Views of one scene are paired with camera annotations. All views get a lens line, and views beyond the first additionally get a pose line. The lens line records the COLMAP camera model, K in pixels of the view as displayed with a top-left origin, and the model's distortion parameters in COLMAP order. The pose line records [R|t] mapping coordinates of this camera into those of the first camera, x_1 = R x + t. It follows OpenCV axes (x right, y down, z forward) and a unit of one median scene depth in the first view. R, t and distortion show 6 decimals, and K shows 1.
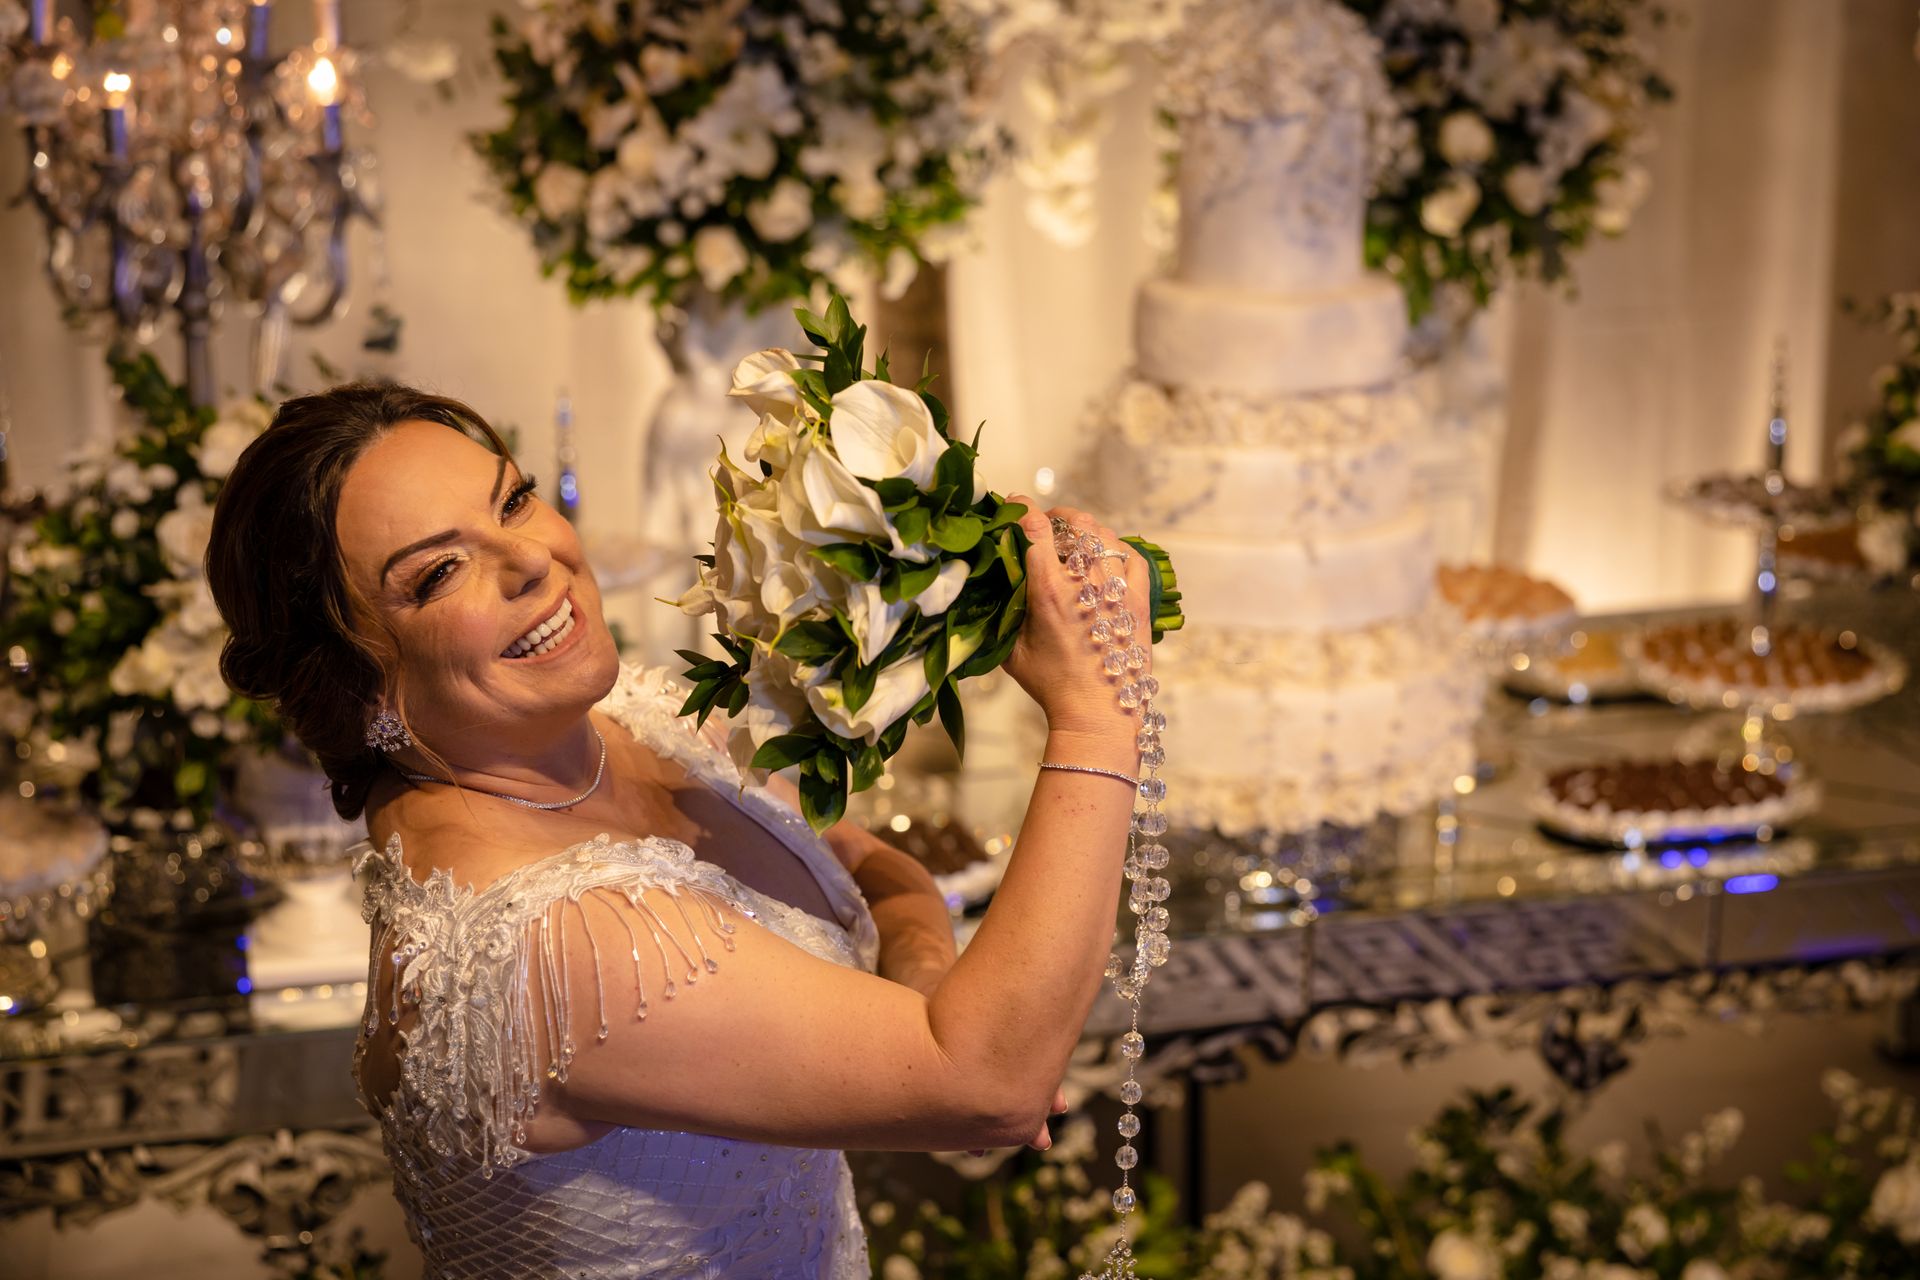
lens RADIAL K [[3021.8, 0, 956.6], [0, 3021.8, 590.0], [0, 0, 1]] dist [-0.044294, 0.000000]
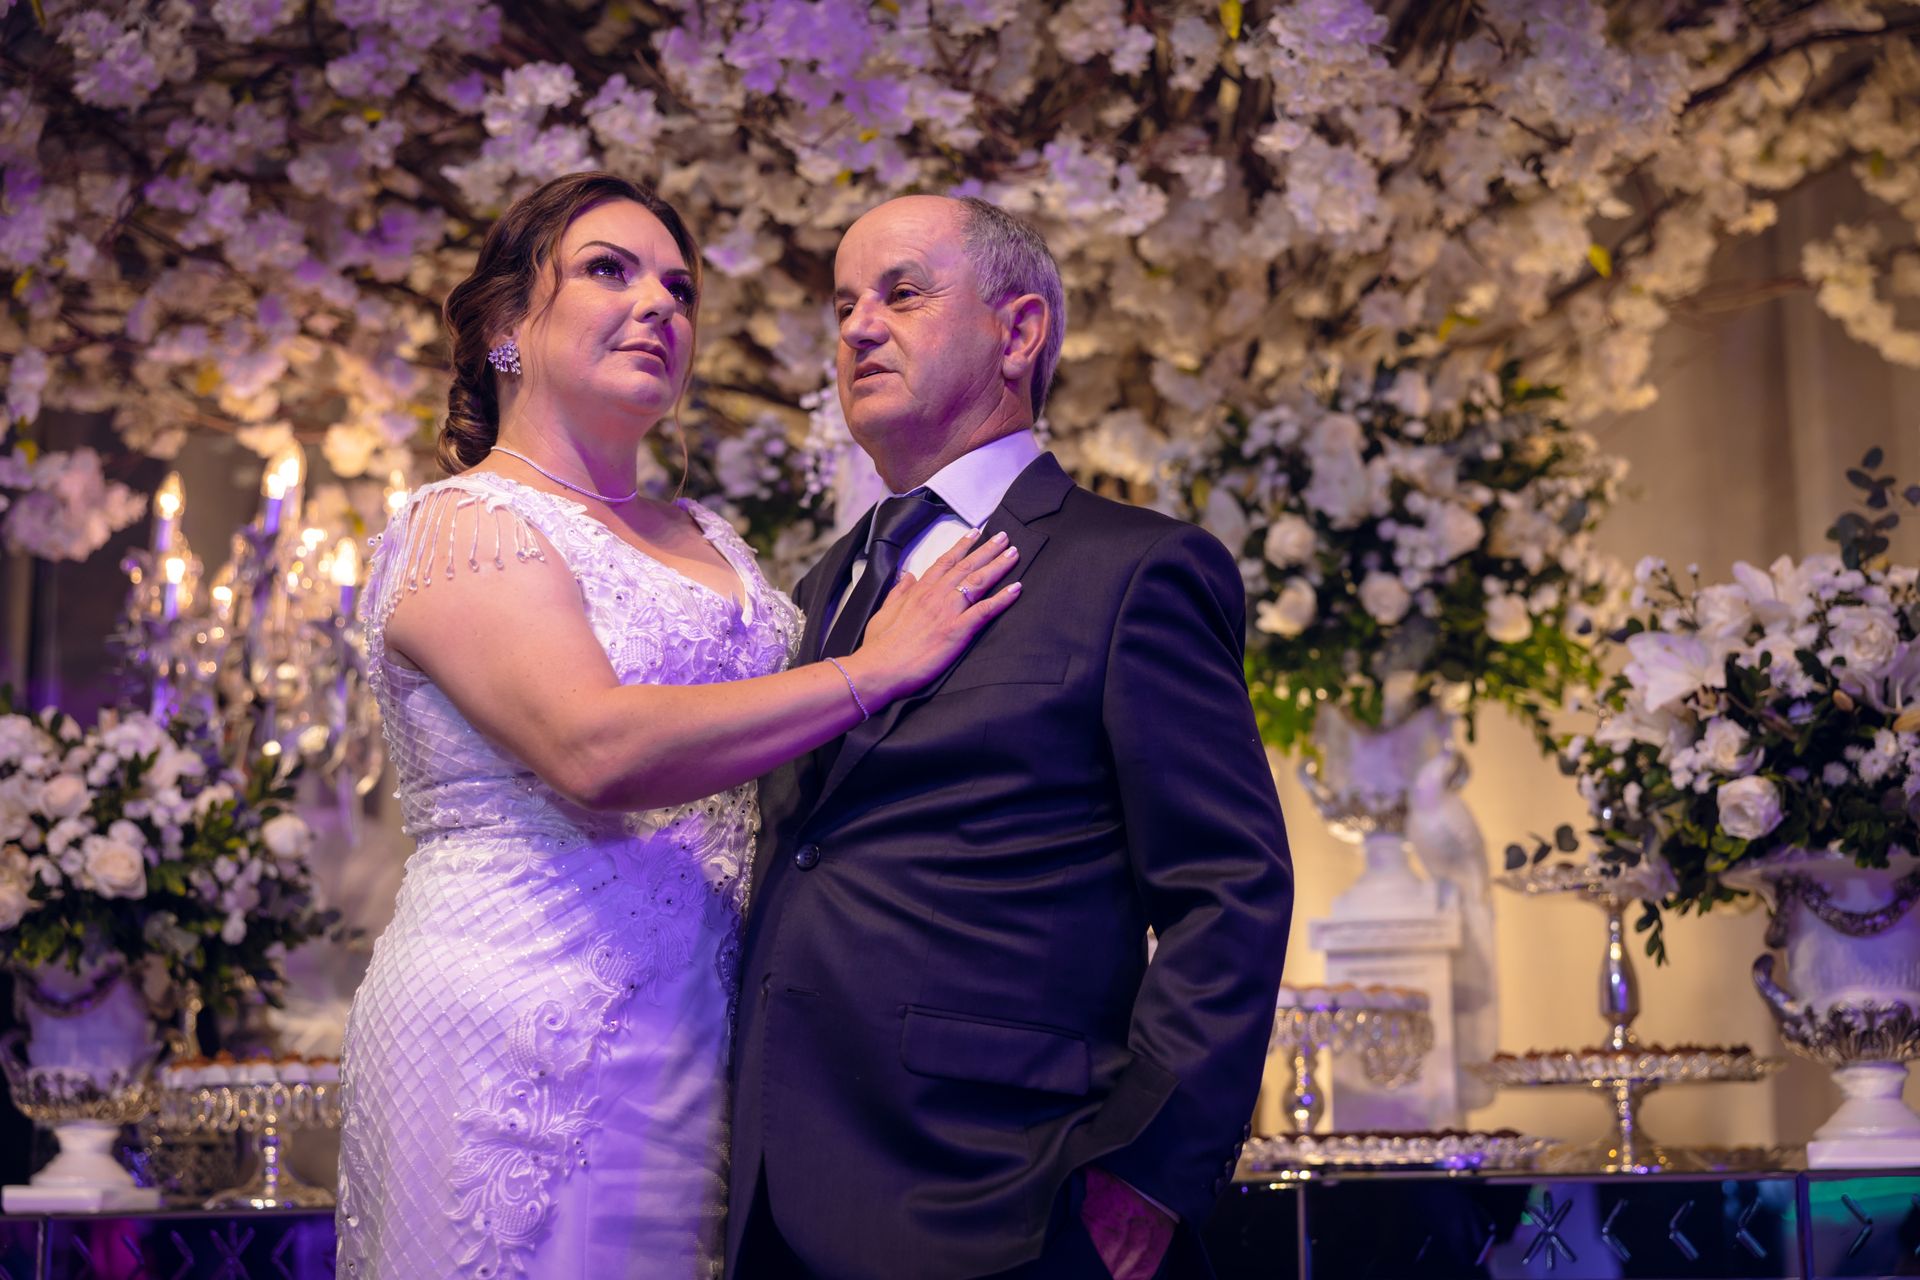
lens RADIAL K [[3121.7, 0, 943.5], [0, 3121.7, 630.9], [0, 0, 1]] dist [0.010079, 0.000000]
pose [[0.842440, -0.111749, -0.527075, 0.669582], [-0.121156, 0.913911, -0.387411, 0.320471], [0.524992, 0.390229, 0.756376, 0.175928]]
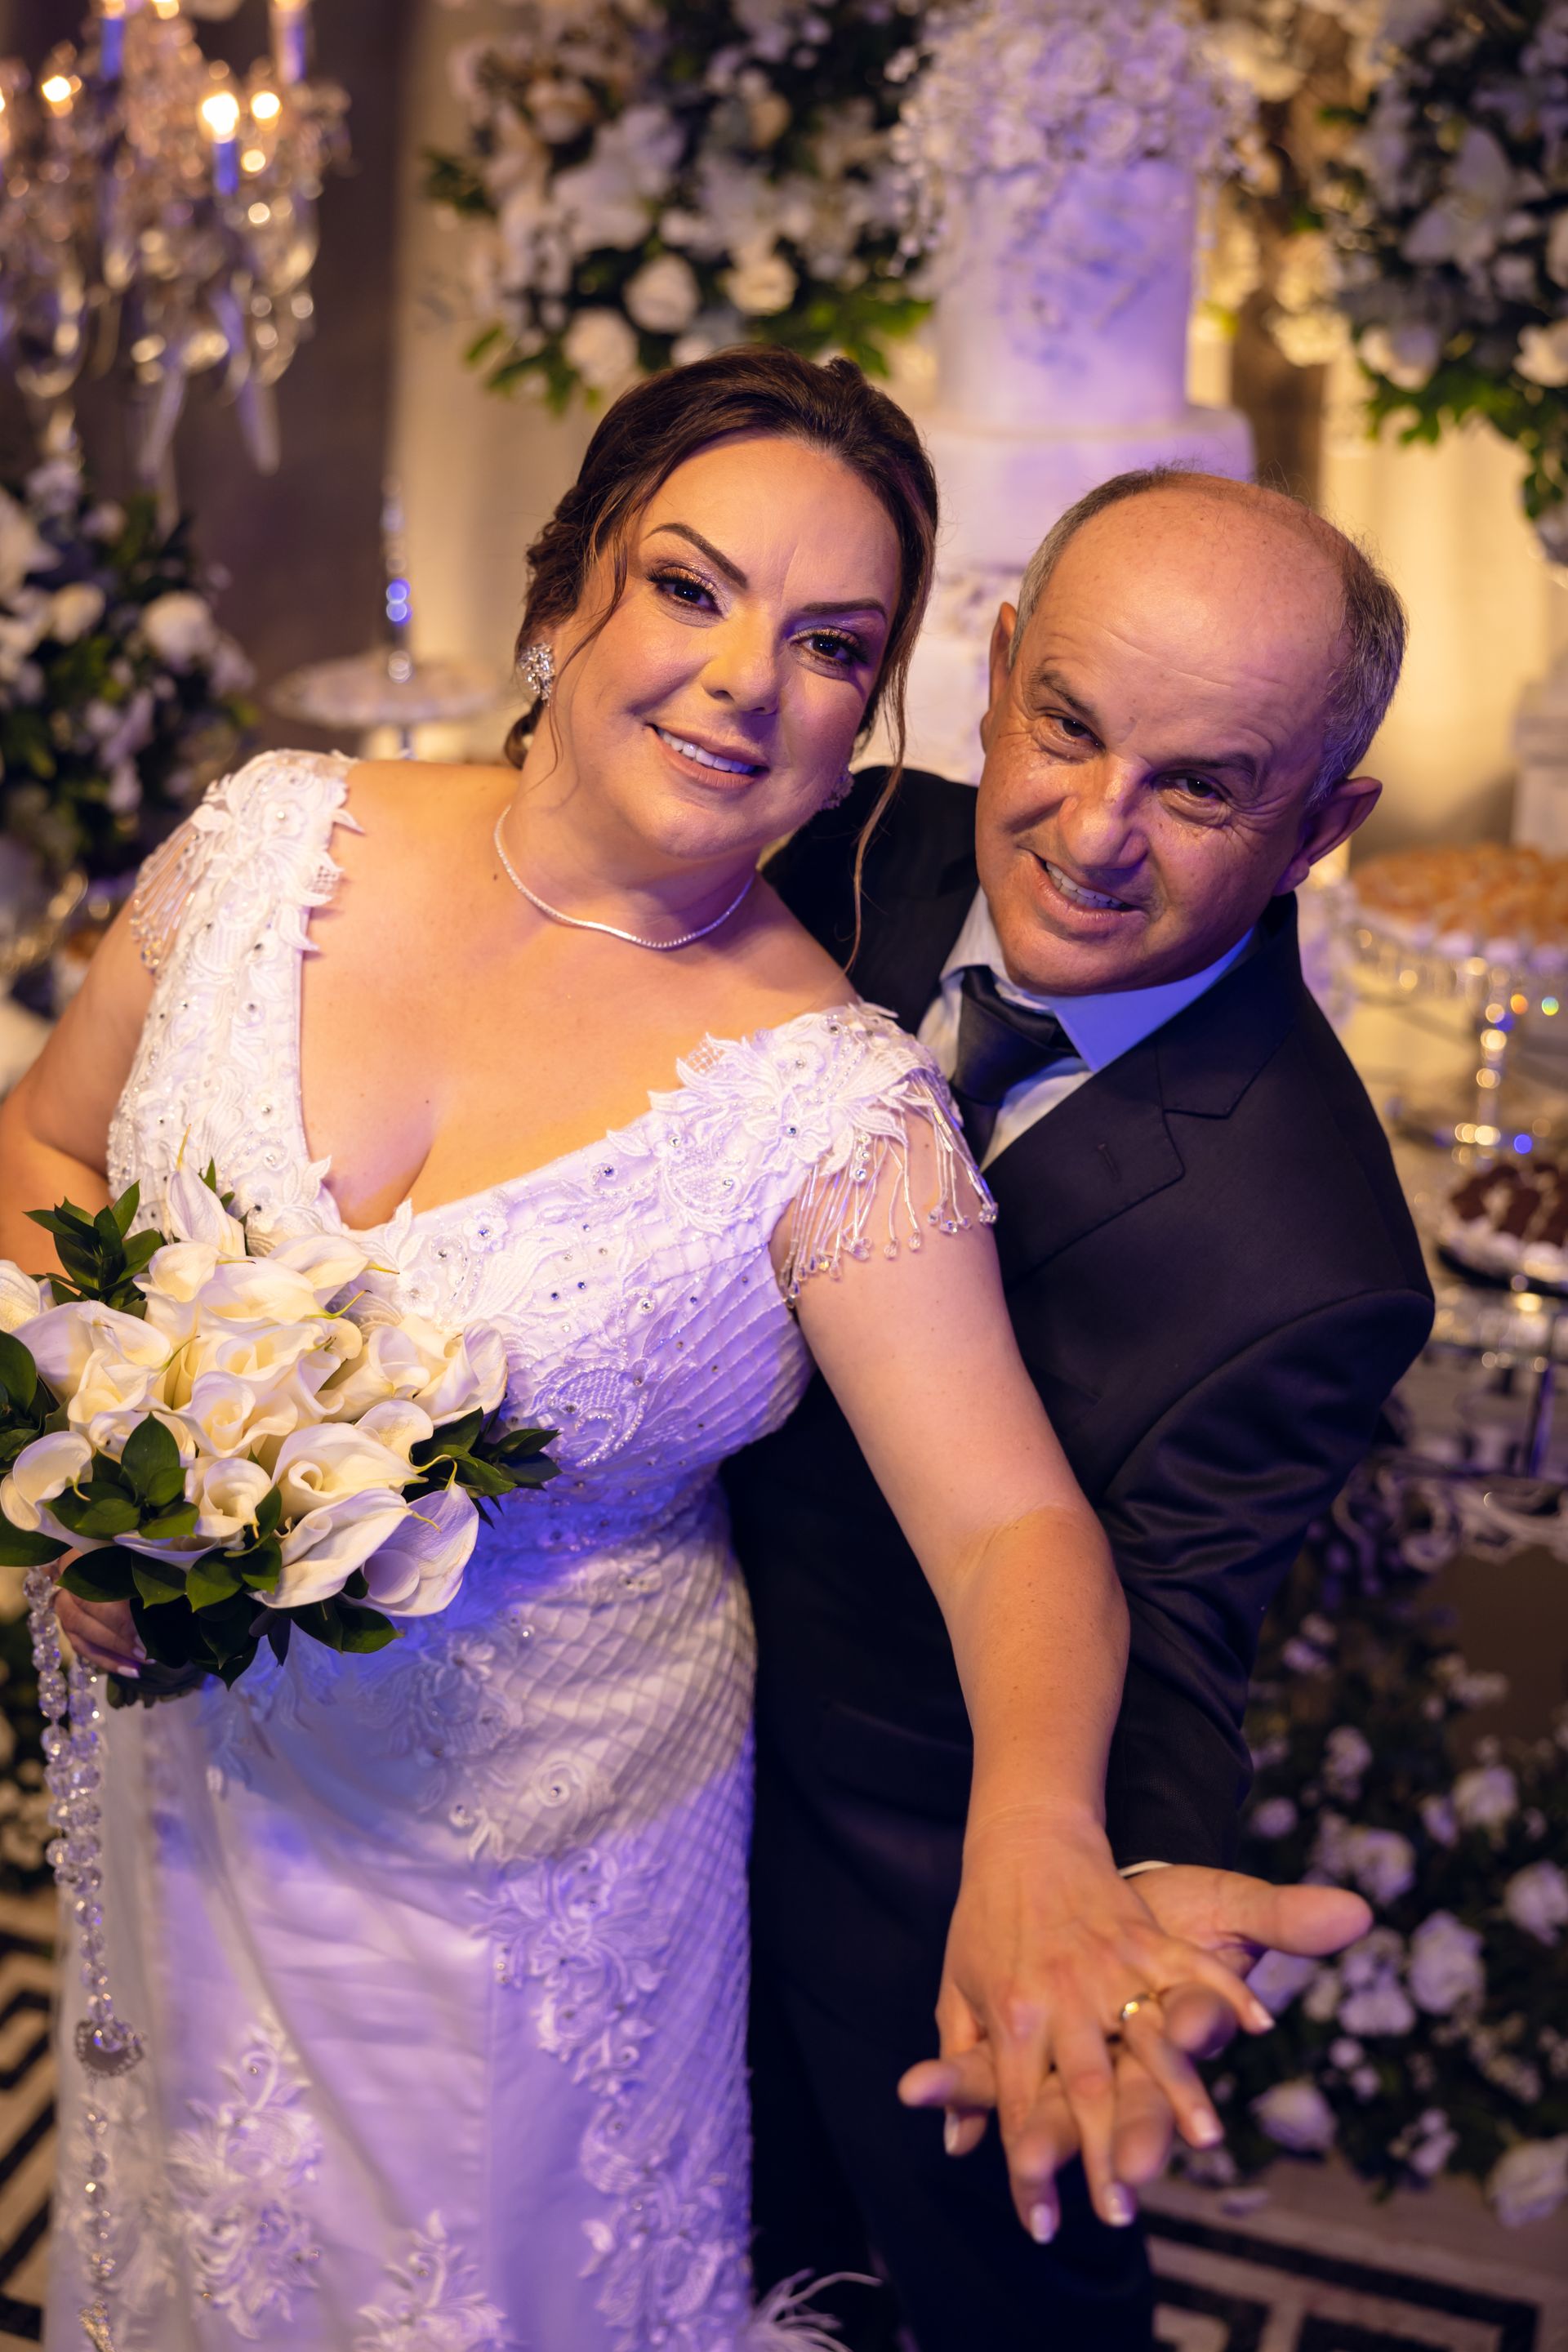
lens RADIAL K [[2845.1, 0, 747.0], [0, 2845.1, 1172.9], [0, 0, 1]] dist [0.020734, 0.000000]
pose [[0.825578, 0.211263, -0.523248, 0.432084], [-0.139398, 0.974888, 0.173672, -0.031361], [0.546799, -0.070439, 0.834296, 0.360170]]
